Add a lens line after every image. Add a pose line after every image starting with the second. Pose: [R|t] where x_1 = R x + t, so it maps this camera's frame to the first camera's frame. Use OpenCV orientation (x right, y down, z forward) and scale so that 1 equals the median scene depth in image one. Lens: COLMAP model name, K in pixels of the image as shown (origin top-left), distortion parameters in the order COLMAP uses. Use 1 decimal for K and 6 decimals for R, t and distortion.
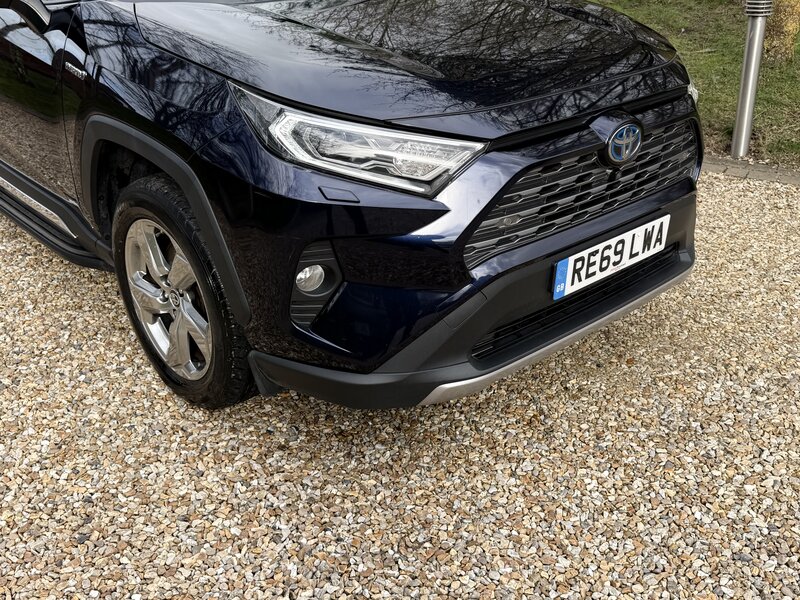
lens RADIAL K [[785.7, 0, 404.4], [0, 785.7, 302.0], [0, 0, 1]] dist [0.190466, -0.384607]
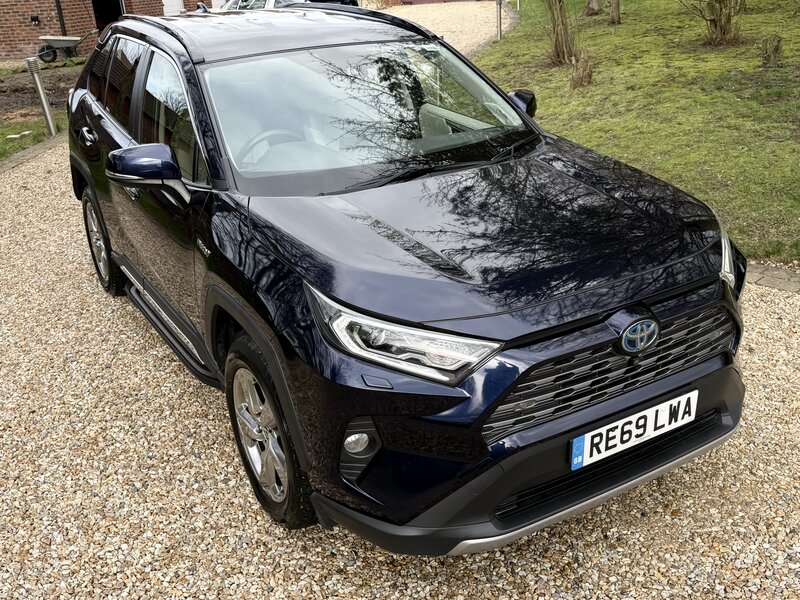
lens RADIAL K [[785.7, 0, 404.4], [0, 785.7, 302.0], [0, 0, 1]] dist [0.190466, -0.384607]
pose [[0.979579, 0.040027, -0.197036, 0.150857], [-0.051225, 0.997329, -0.052066, -0.152514], [0.194426, 0.061096, 0.979013, -0.157368]]
